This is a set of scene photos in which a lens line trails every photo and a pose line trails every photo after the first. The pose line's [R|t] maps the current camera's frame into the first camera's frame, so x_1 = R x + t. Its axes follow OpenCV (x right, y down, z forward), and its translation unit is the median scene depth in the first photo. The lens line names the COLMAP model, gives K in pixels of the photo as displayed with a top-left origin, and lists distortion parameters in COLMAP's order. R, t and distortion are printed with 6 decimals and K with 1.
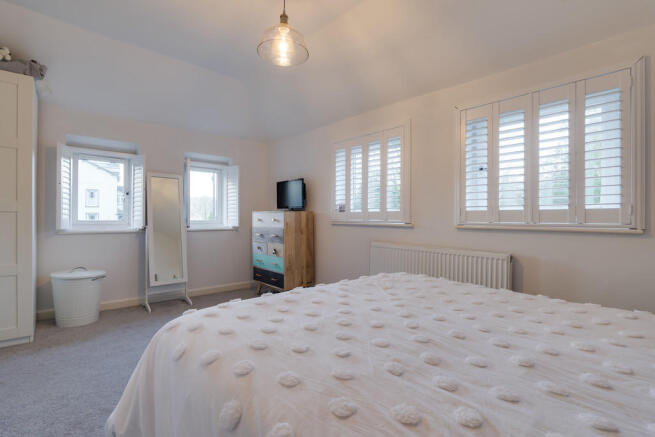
lens RADIAL K [[306.1, 0, 325.2], [0, 306.1, 217.3], [0, 0, 1]] dist [-0.016432, 0.000460]
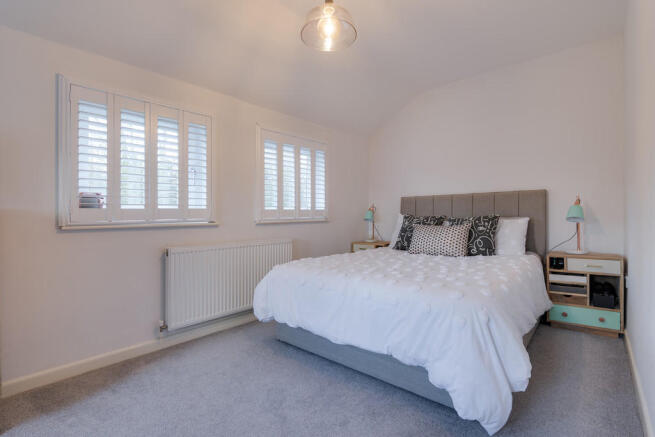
lens RADIAL K [[298.5, 0, 328.6], [0, 298.5, 201.9], [0, 0, 1]] dist [-0.015792, 0.000094]
pose [[-0.092342, 0.039348, 0.994950, -0.646087], [0.012642, 0.999185, -0.038342, -0.001821], [-0.995647, 0.009037, -0.092764, 0.698947]]
